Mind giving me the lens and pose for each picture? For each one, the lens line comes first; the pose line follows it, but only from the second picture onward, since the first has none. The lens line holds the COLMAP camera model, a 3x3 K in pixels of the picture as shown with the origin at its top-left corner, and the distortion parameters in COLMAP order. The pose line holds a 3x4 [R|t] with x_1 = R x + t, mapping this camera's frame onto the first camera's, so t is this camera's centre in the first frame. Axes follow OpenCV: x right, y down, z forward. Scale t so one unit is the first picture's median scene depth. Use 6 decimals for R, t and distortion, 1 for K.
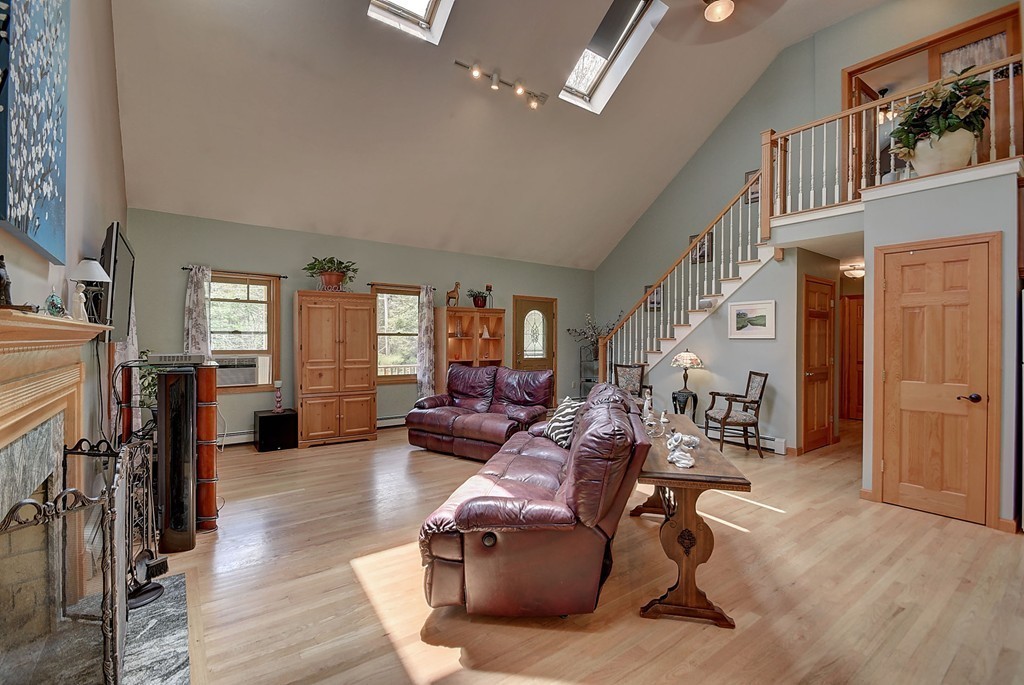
lens RADIAL K [[450.5, 0, 506.8], [0, 450.5, 340.1], [0, 0, 1]] dist [0.012145, -0.015419]
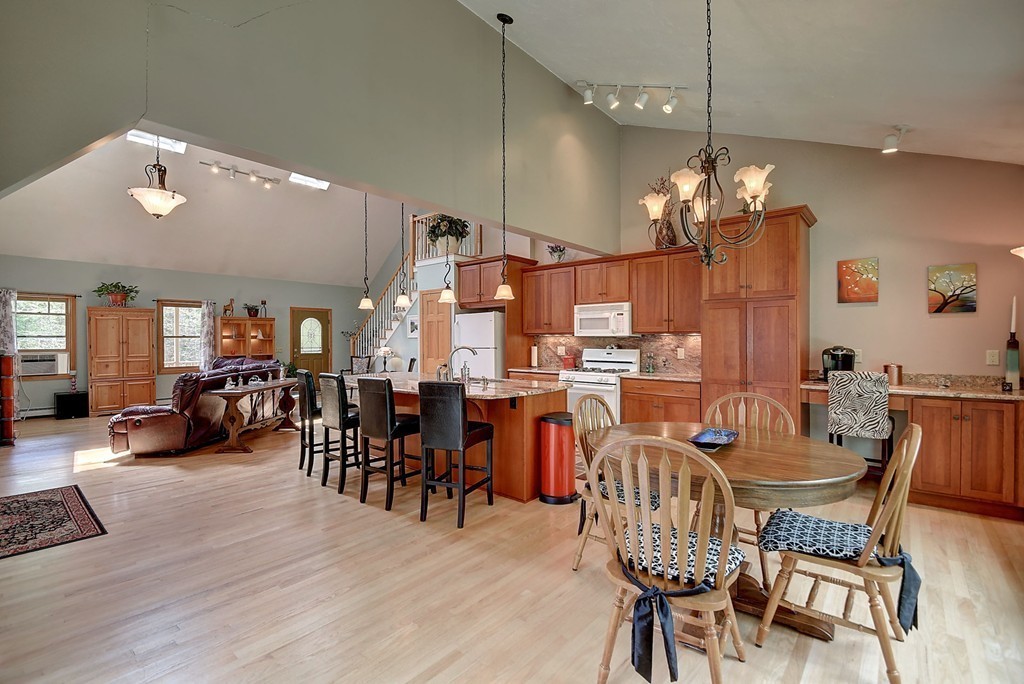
lens RADIAL K [[450.5, 0, 506.8], [0, 450.5, 339.6], [0, 0, 1]] dist [0.012145, -0.015419]
pose [[0.975969, -0.009114, 0.217719, 0.487508], [0.009323, 0.999957, 0.000069, 0.005743], [-0.217710, 0.001963, 0.976011, -0.634918]]
